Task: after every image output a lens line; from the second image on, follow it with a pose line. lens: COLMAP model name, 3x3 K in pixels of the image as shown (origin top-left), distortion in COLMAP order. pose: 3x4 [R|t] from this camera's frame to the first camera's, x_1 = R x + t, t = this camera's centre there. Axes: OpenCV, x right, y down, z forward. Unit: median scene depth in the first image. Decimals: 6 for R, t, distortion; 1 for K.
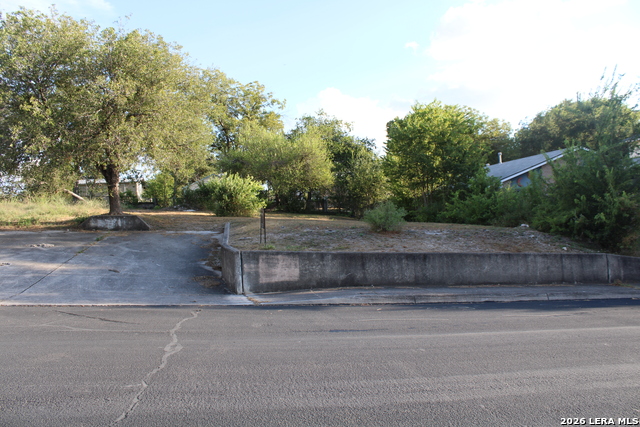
lens RADIAL K [[531.3, 0, 320.0], [0, 531.3, 213.5], [0, 0, 1]] dist [-0.165033, 0.143139]
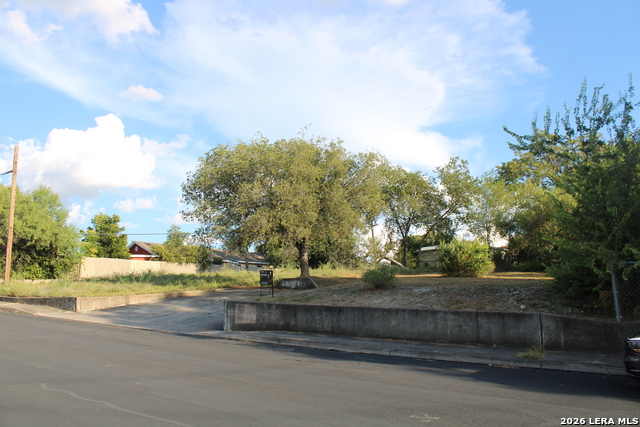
lens RADIAL K [[531.9, 0, 320.0], [0, 531.9, 213.5], [0, 0, 1]] dist [-0.164477, 0.146200]
pose [[0.683824, -0.103773, -0.722230, 0.992998], [0.016845, 0.991816, -0.126559, 0.019168], [0.729453, 0.074378, 0.679975, 0.169400]]
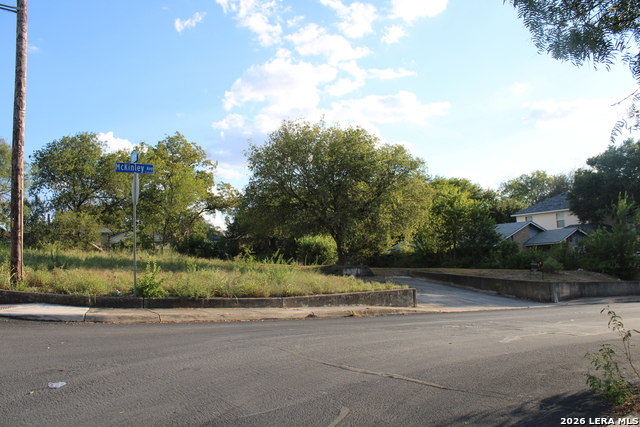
lens RADIAL K [[531.9, 0, 320.0], [0, 531.9, 213.5], [0, 0, 1]] dist [-0.164477, 0.146200]
pose [[0.913274, 0.035229, 0.405820, -1.713726], [0.002409, 0.995769, -0.091863, -0.015342], [-0.407339, 0.084874, 0.909325, -0.498275]]
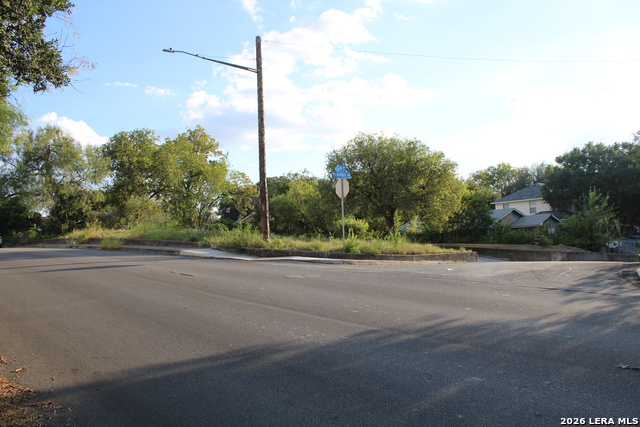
lens RADIAL K [[529.5, 0, 320.0], [0, 529.5, 213.5], [0, 0, 1]] dist [-0.175913, 0.161814]
pose [[0.873295, 0.028124, 0.486380, -2.544801], [0.003462, 0.997949, -0.063921, 0.035347], [-0.487180, 0.057506, 0.871406, -0.878734]]
